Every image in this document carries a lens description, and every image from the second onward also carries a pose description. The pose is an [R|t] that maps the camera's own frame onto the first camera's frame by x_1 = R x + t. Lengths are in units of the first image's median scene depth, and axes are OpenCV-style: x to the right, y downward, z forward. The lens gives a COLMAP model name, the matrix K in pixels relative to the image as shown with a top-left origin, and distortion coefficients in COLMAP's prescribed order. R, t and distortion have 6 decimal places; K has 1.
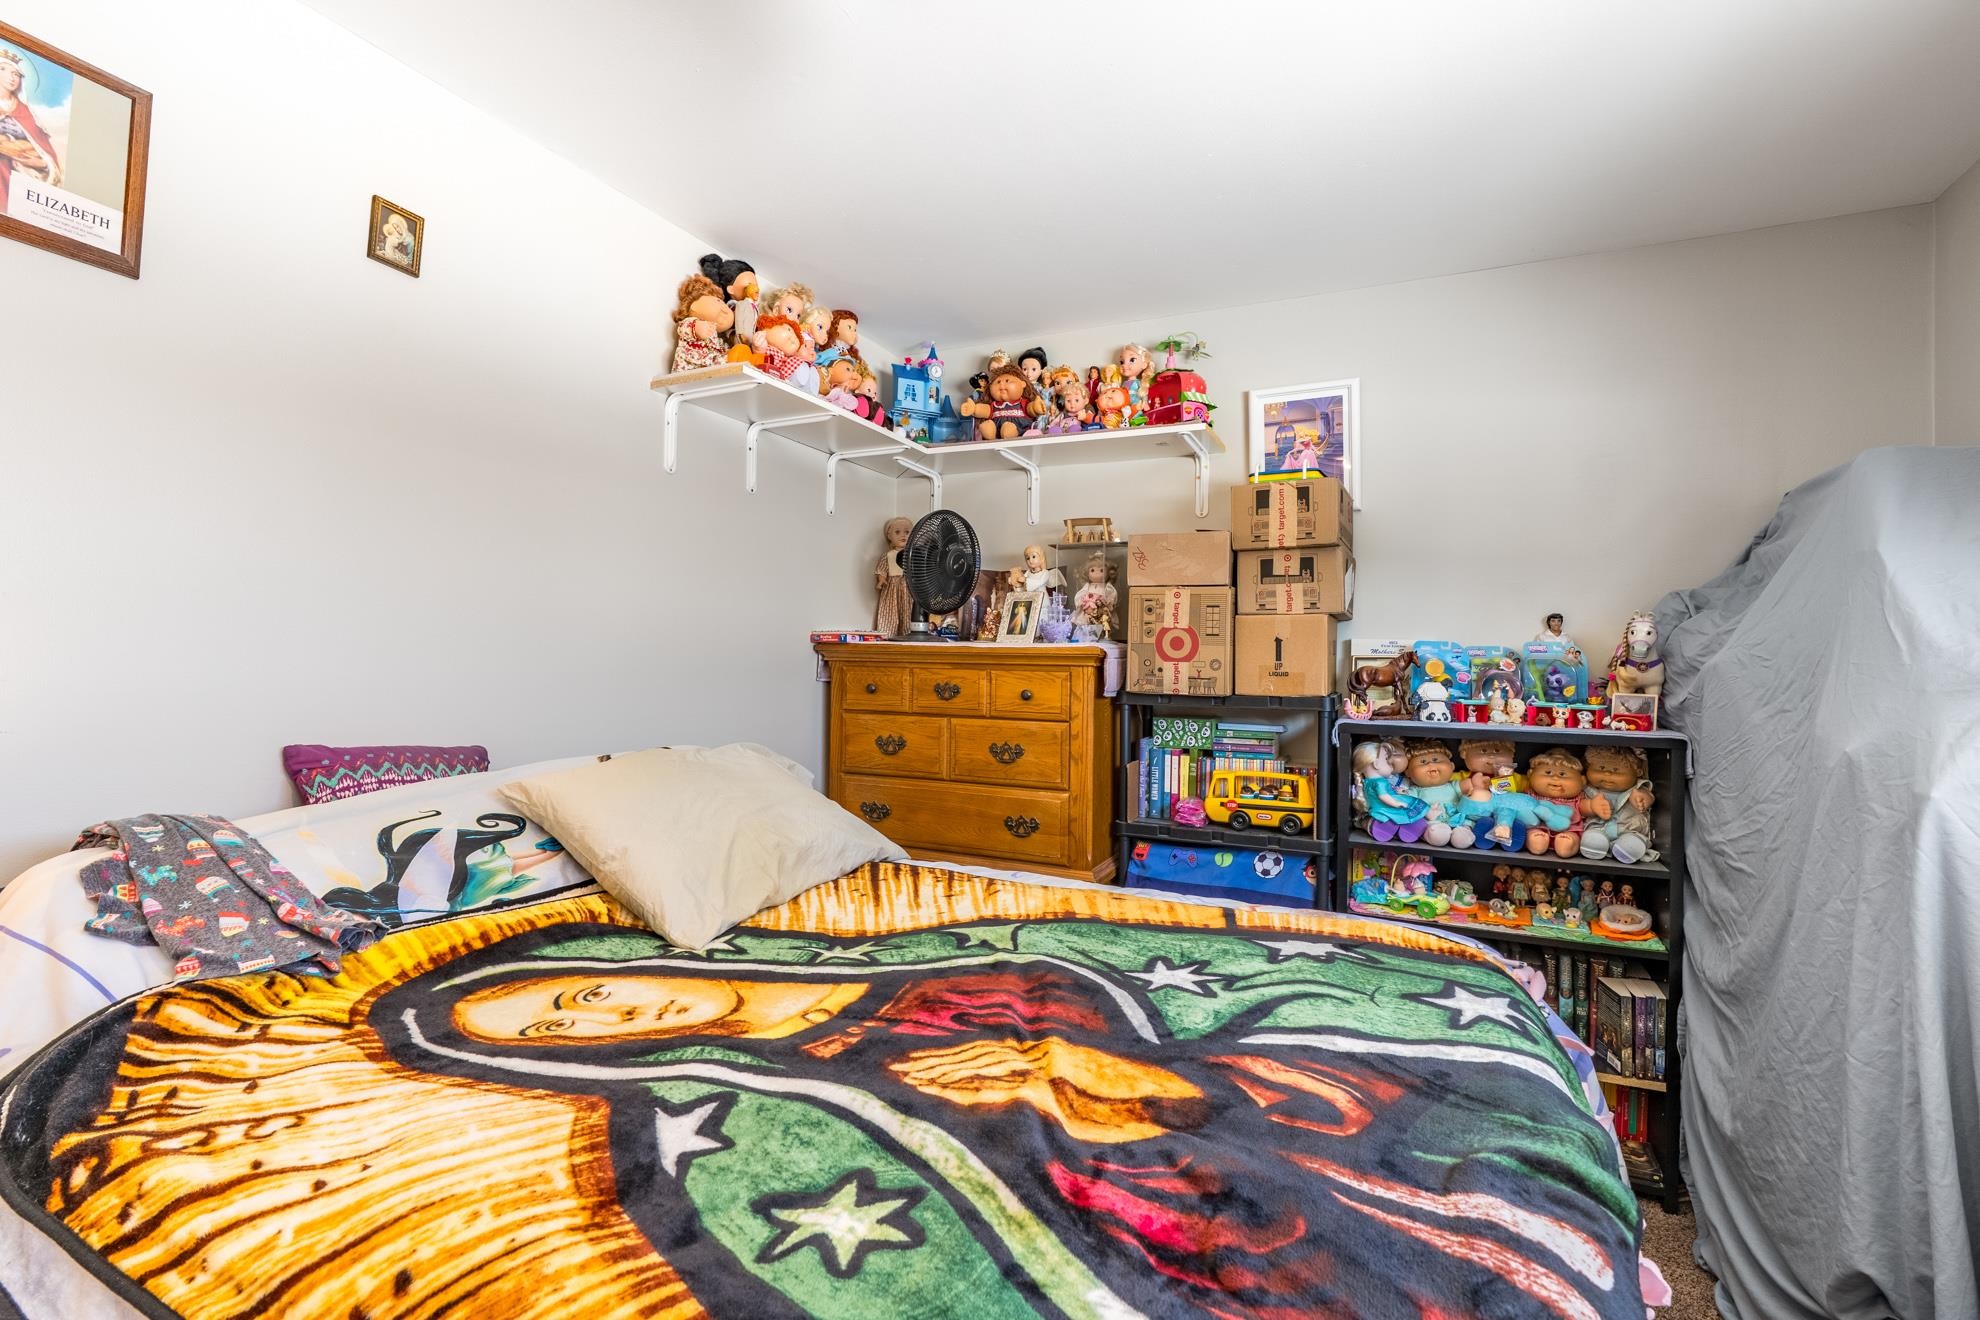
lens RADIAL K [[890.5, 0, 984.3], [0, 890.5, 668.9], [0, 0, 1]] dist [-0.011905, 0.004315]
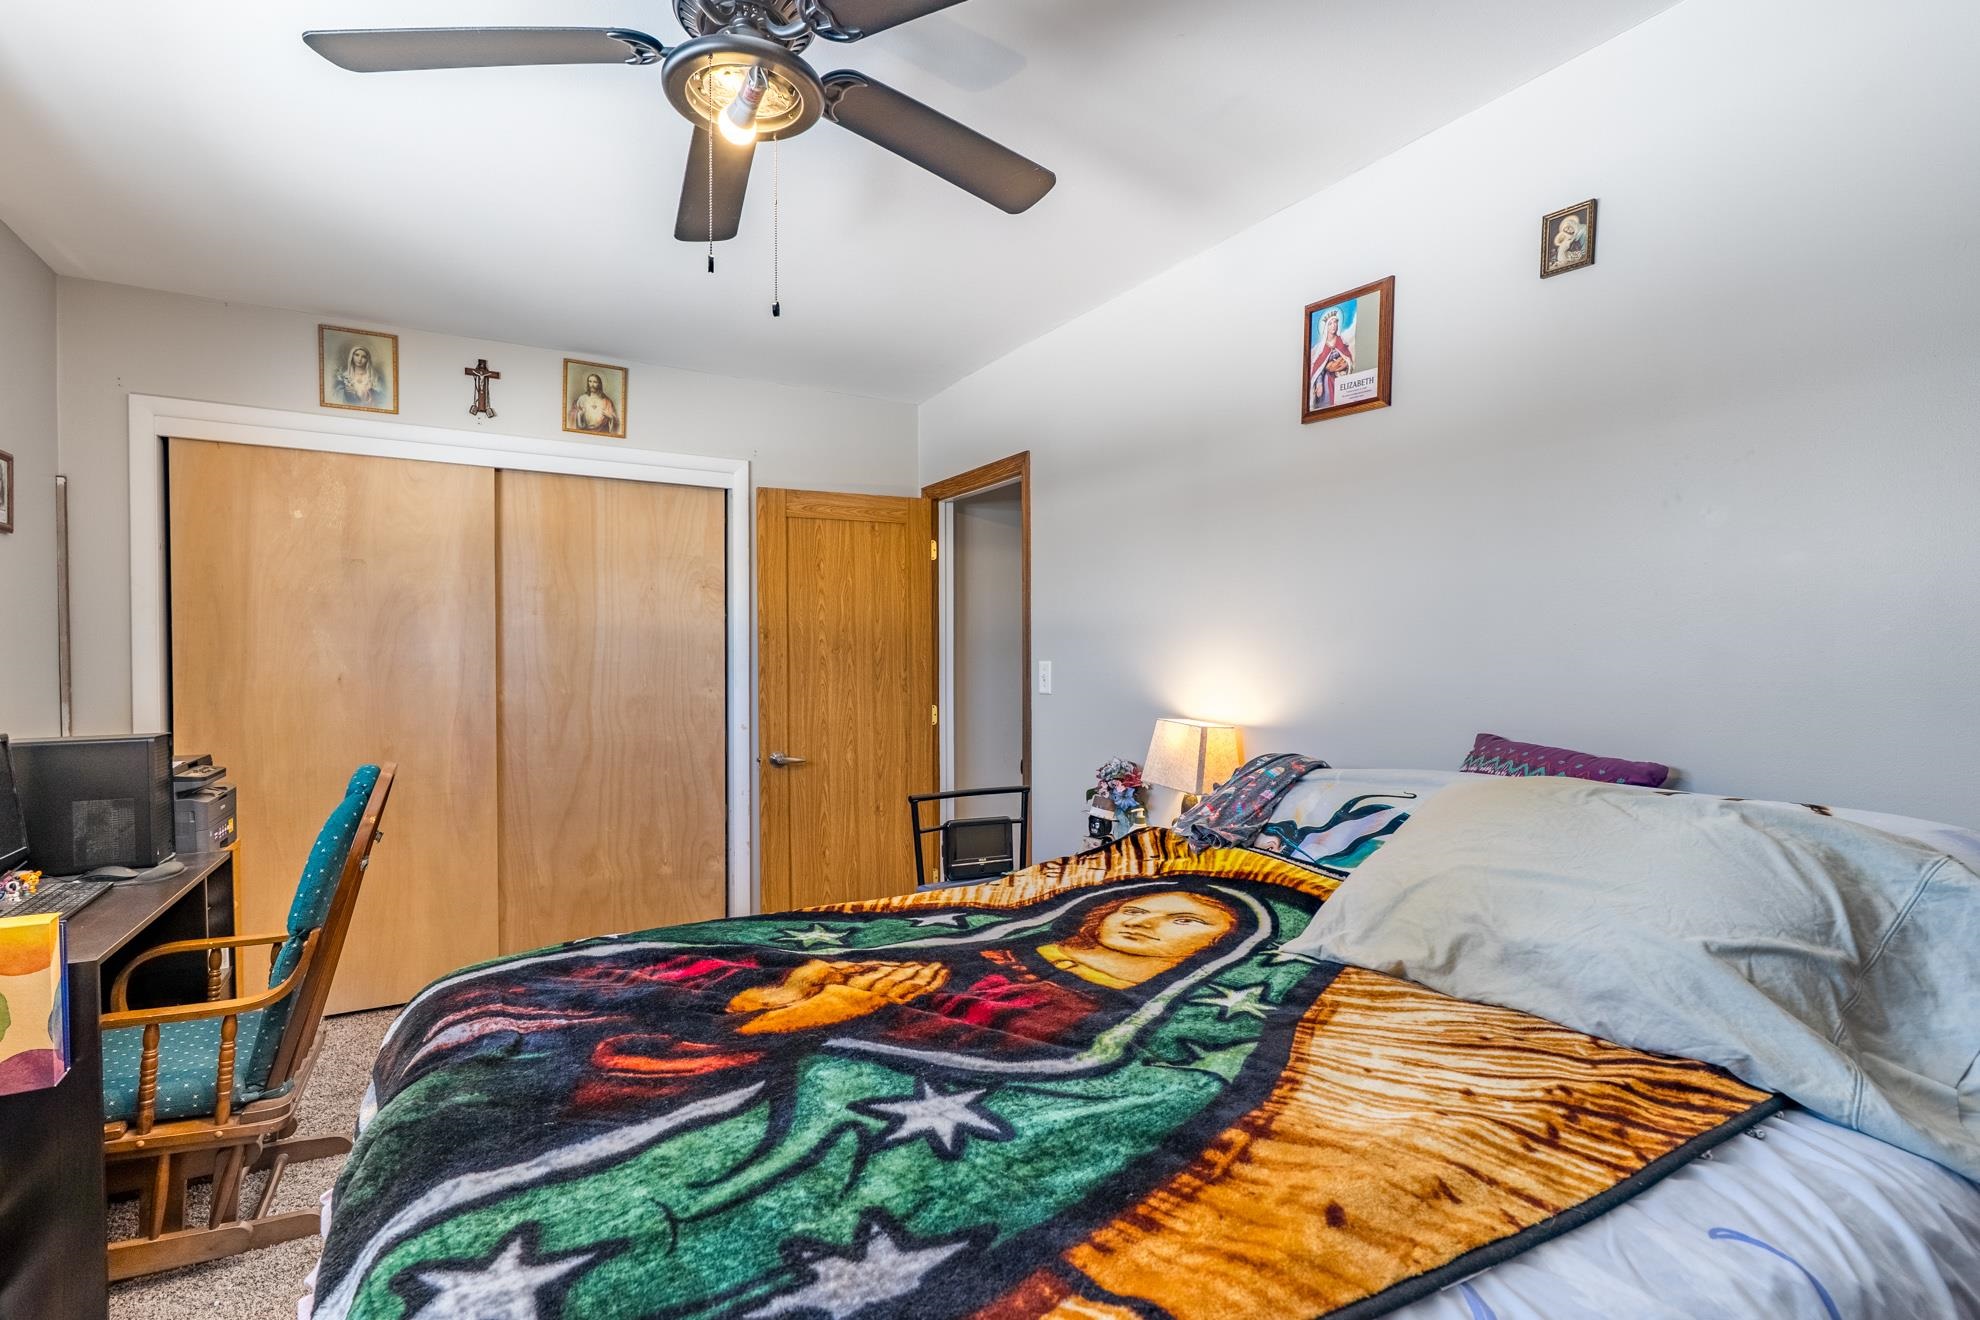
lens RADIAL K [[929.2, 0, 990.0], [0, 929.2, 660.0], [0, 0, 1]] dist [0.001477, 0.000385]
pose [[-0.546374, -0.005541, -0.837523, 0.903392], [-0.016060, 0.999864, 0.003862, -0.006240], [0.837387, 0.015561, -0.546388, 1.622622]]
